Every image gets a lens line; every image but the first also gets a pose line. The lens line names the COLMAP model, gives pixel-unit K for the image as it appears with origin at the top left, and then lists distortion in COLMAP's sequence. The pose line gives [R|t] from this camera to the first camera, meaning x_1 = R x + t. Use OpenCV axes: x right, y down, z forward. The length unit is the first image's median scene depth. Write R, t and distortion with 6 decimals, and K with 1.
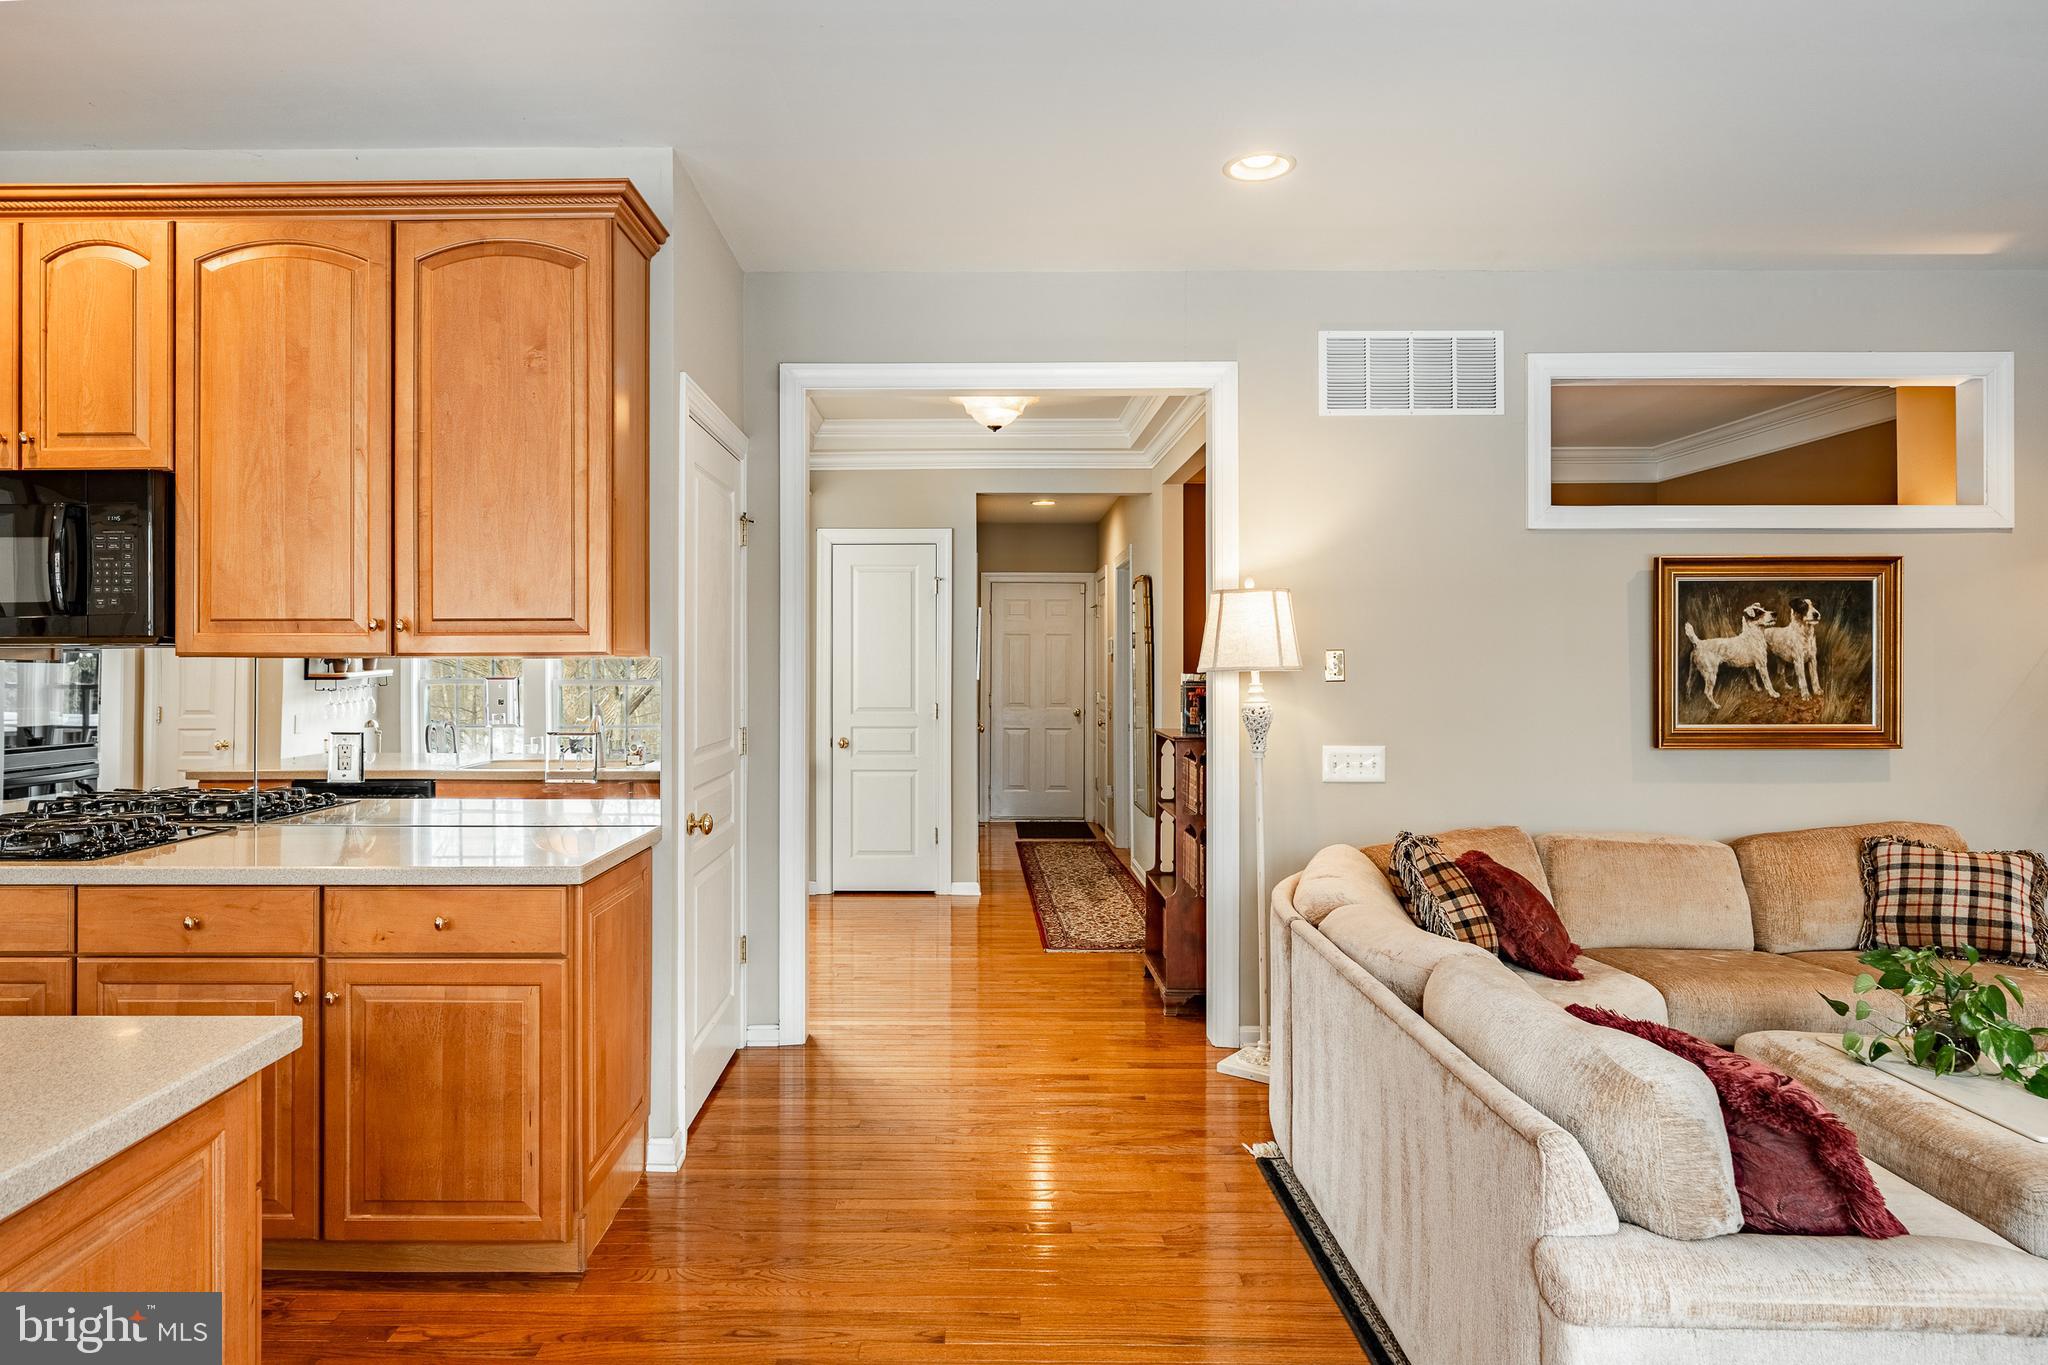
lens RADIAL K [[1182.9, 0, 963.2], [0, 1182.9, 662.3], [0, 0, 1]] dist [-0.000956, 0.000038]
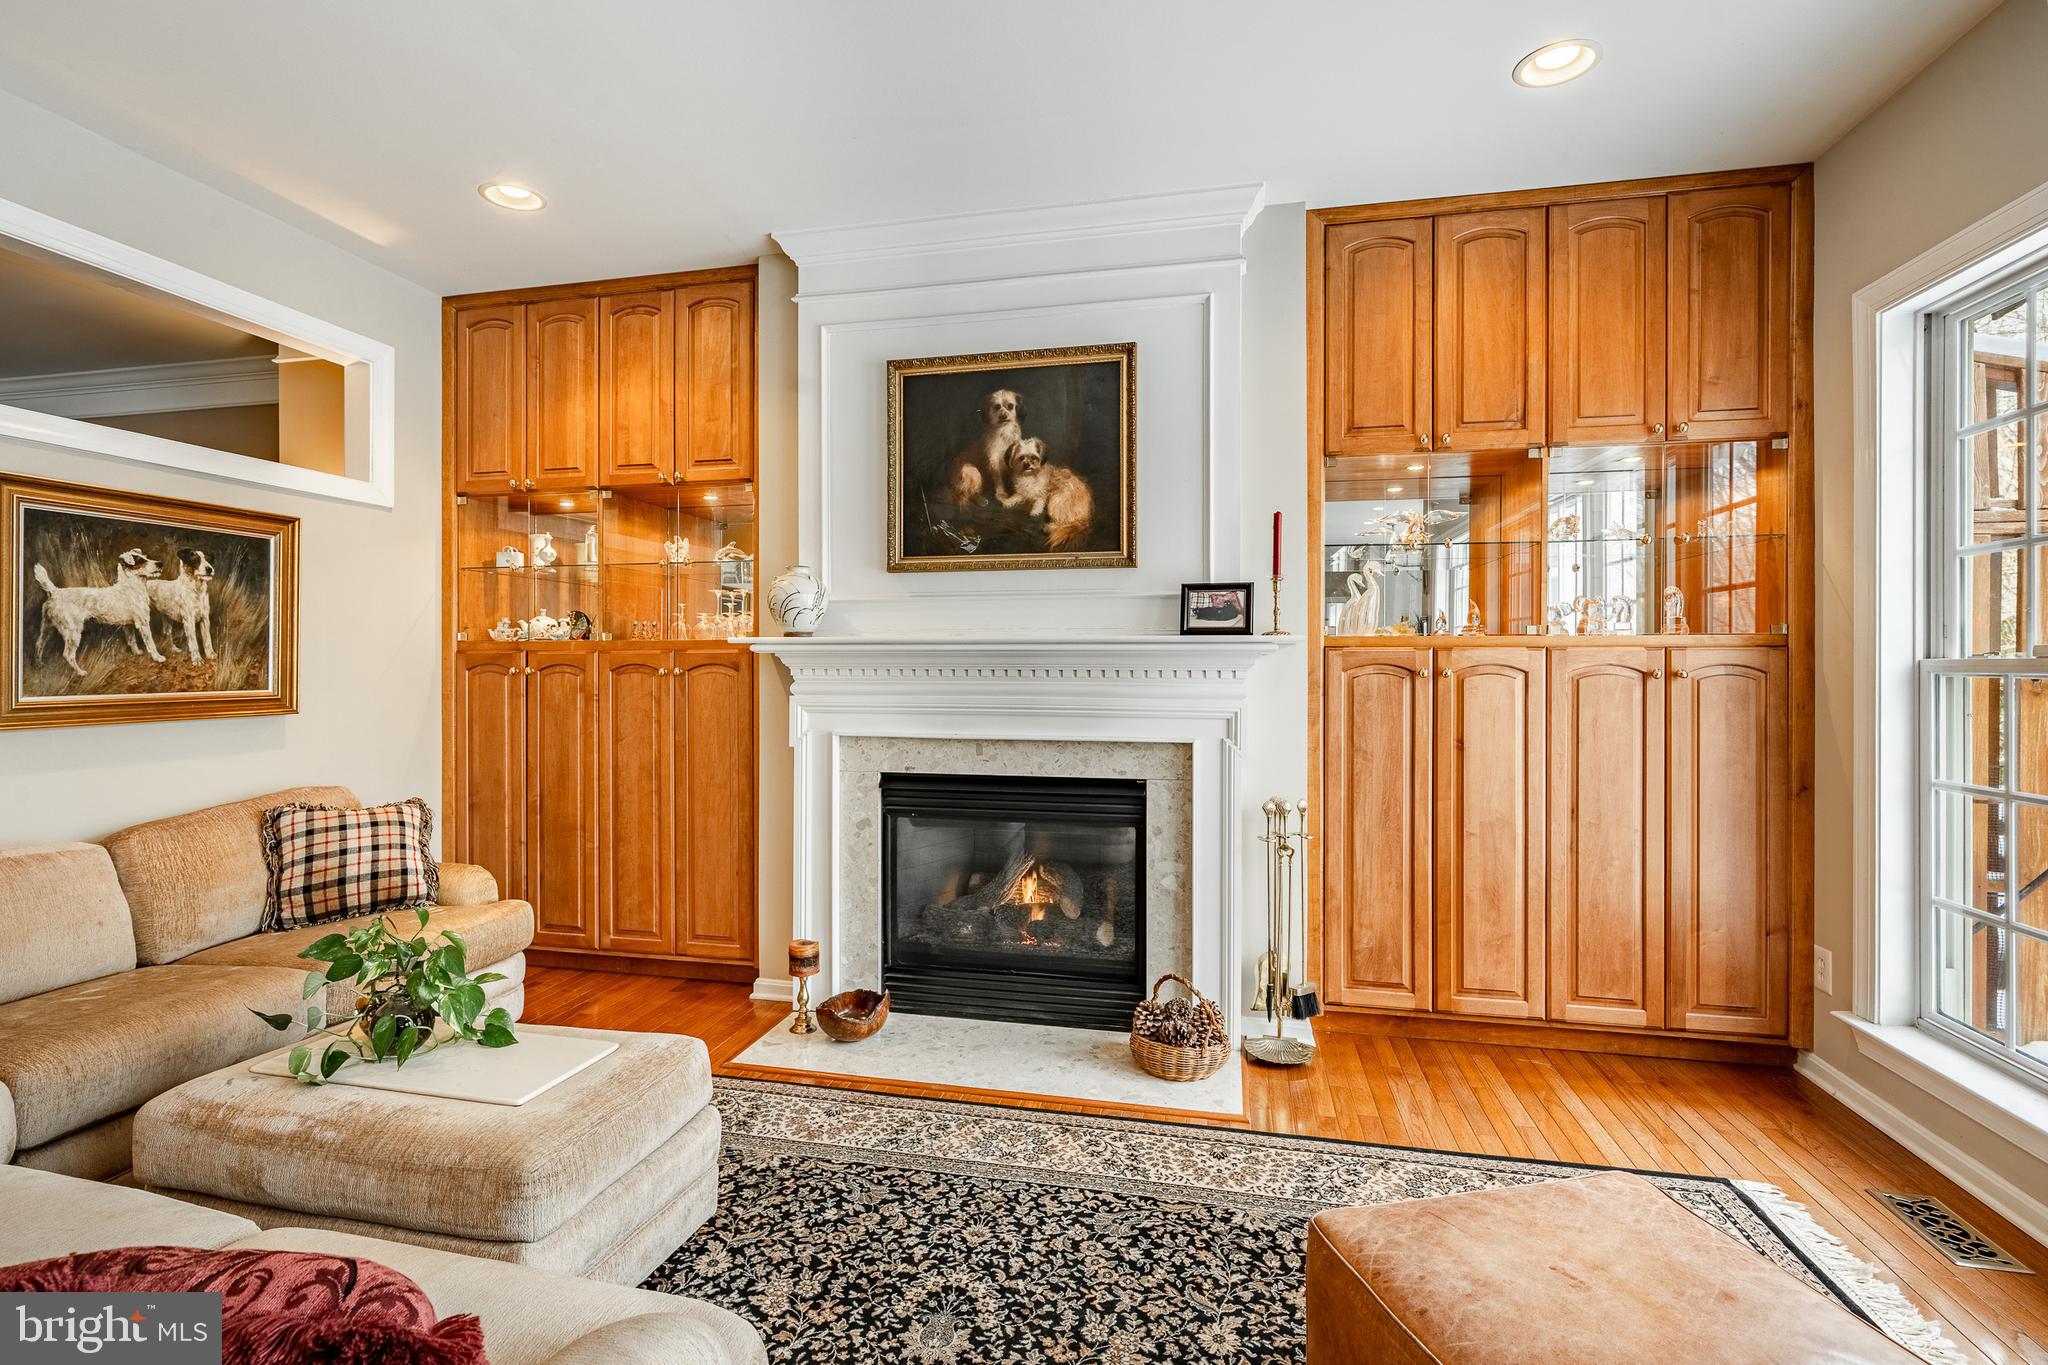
lens RADIAL K [[966.7, 0, 1013.7], [0, 966.7, 658.3], [0, 0, 1]] dist [-0.000262, -0.000039]
pose [[0.211408, 0.003732, 0.977391, 0.142369], [-0.000555, 0.999993, -0.003698, 0.031719], [-0.977398, 0.000239, 0.211408, 0.264831]]
